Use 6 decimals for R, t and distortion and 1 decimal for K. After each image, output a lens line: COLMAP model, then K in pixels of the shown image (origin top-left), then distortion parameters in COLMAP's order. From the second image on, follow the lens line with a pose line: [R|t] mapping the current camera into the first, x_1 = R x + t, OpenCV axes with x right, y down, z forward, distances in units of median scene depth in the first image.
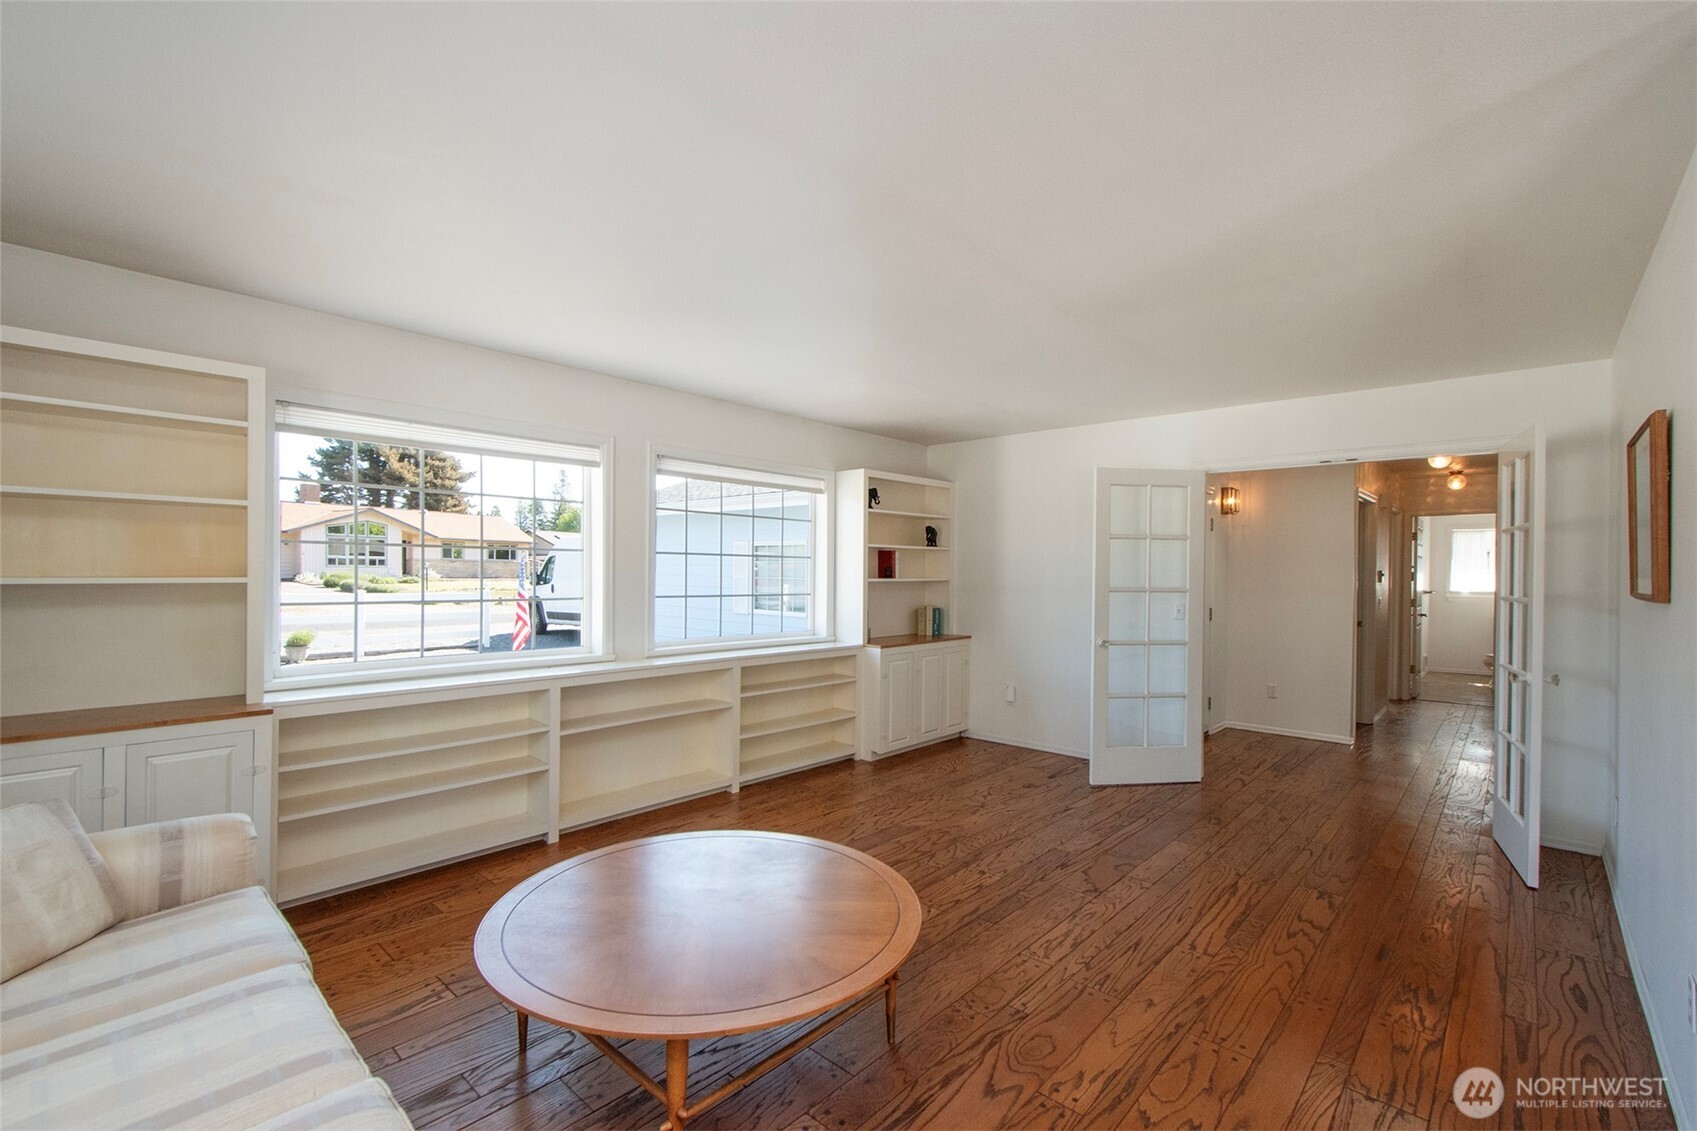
lens RADIAL K [[732.8, 0, 844.3], [0, 732.8, 570.1], [0, 0, 1]] dist [0.002853, -0.000309]
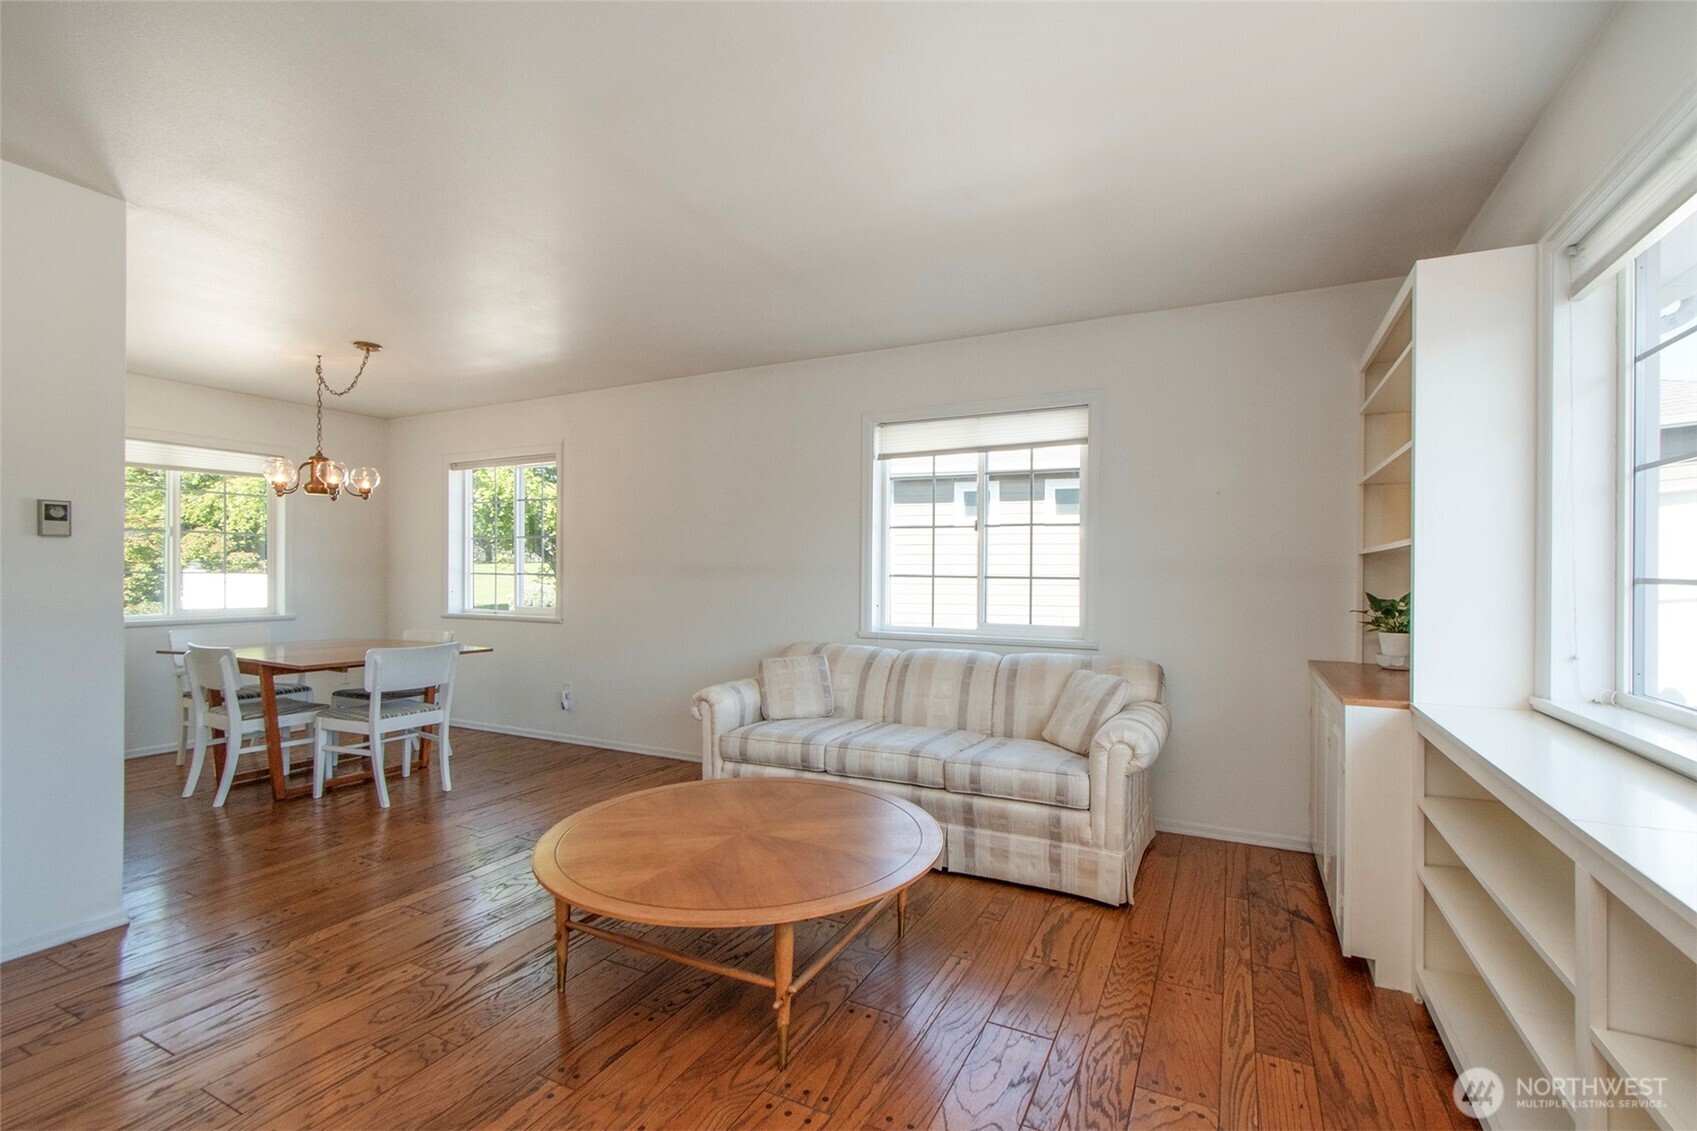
lens RADIAL K [[753.8, 0, 846.2], [0, 753.8, 575.0], [0, 0, 1]] dist [0.014023, 0.000332]
pose [[-0.962167, -0.013600, -0.272120, -0.013341], [-0.015078, 0.999881, 0.003343, 0.050176], [0.272042, 0.007319, -0.962257, 1.433007]]
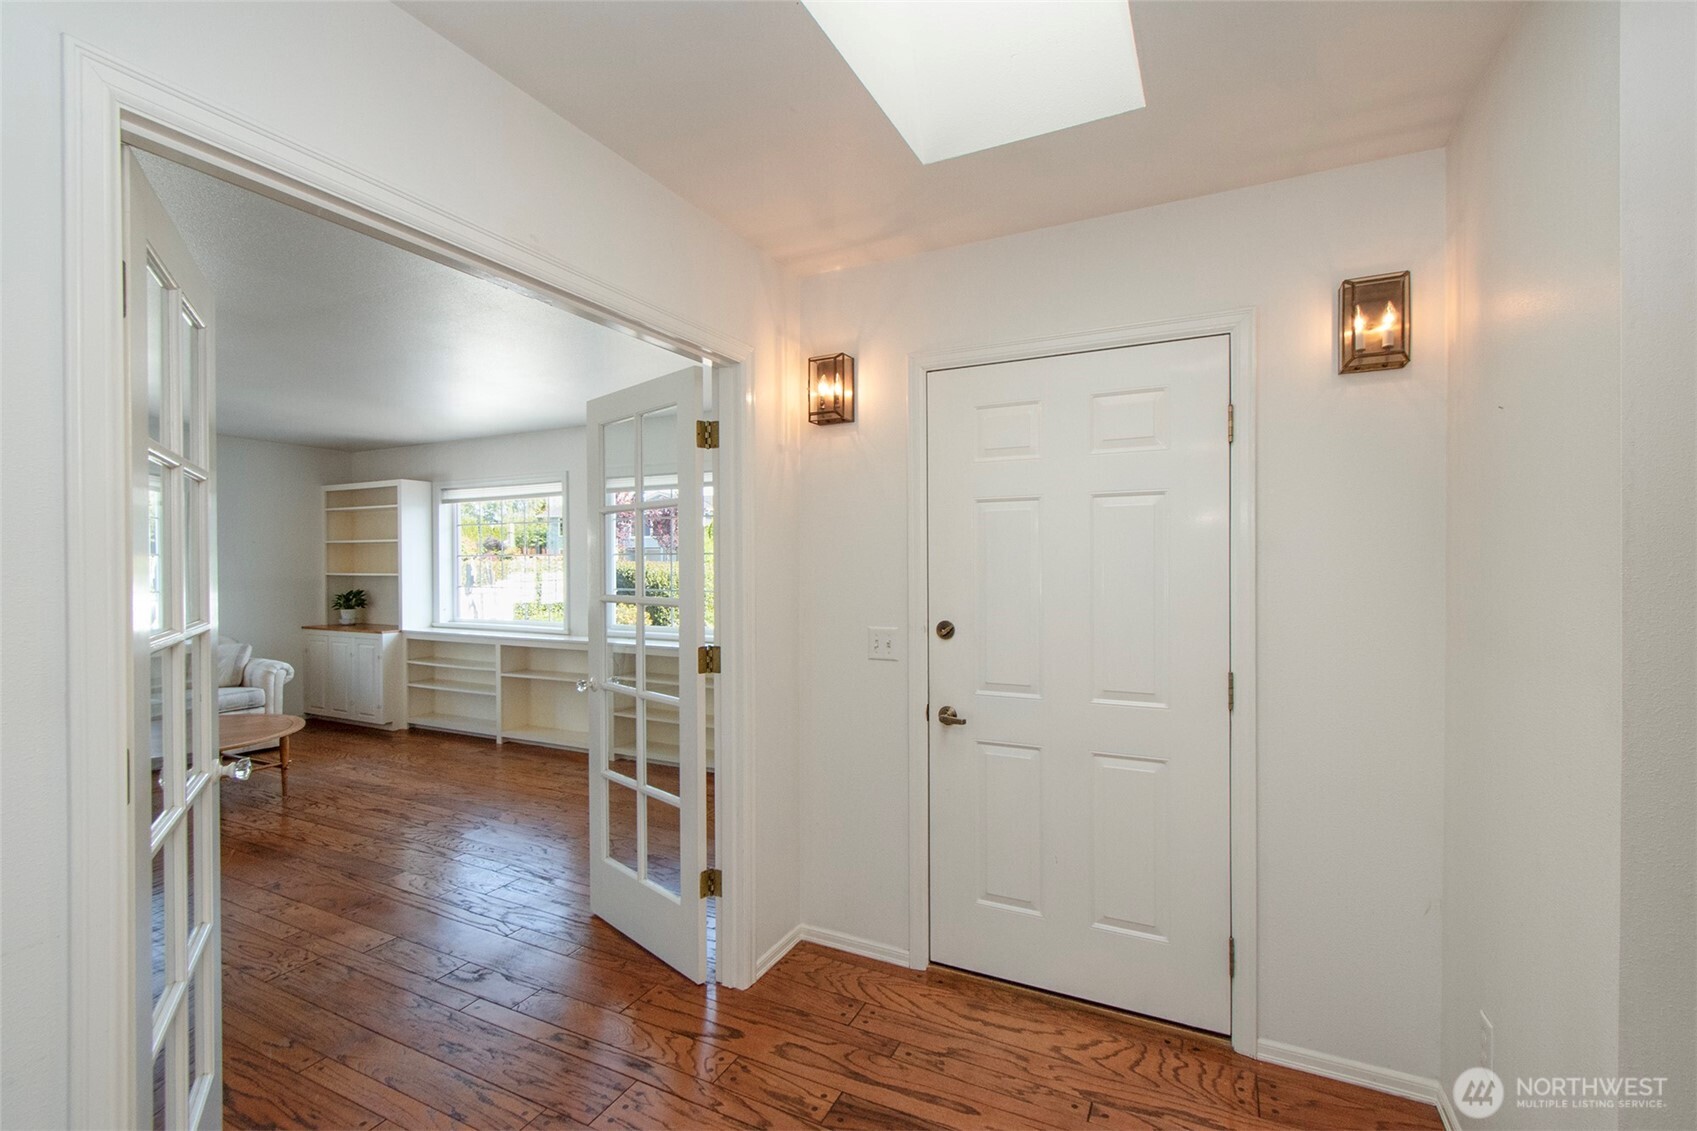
lens RADIAL K [[732.8, 0, 844.3], [0, 732.8, 570.1], [0, 0, 1]] dist [0.002853, -0.000309]
pose [[0.288852, -0.004465, -0.957363, 1.546257], [0.003323, 0.999988, -0.003661, 0.012013], [0.957368, -0.002124, 0.288863, 1.477273]]
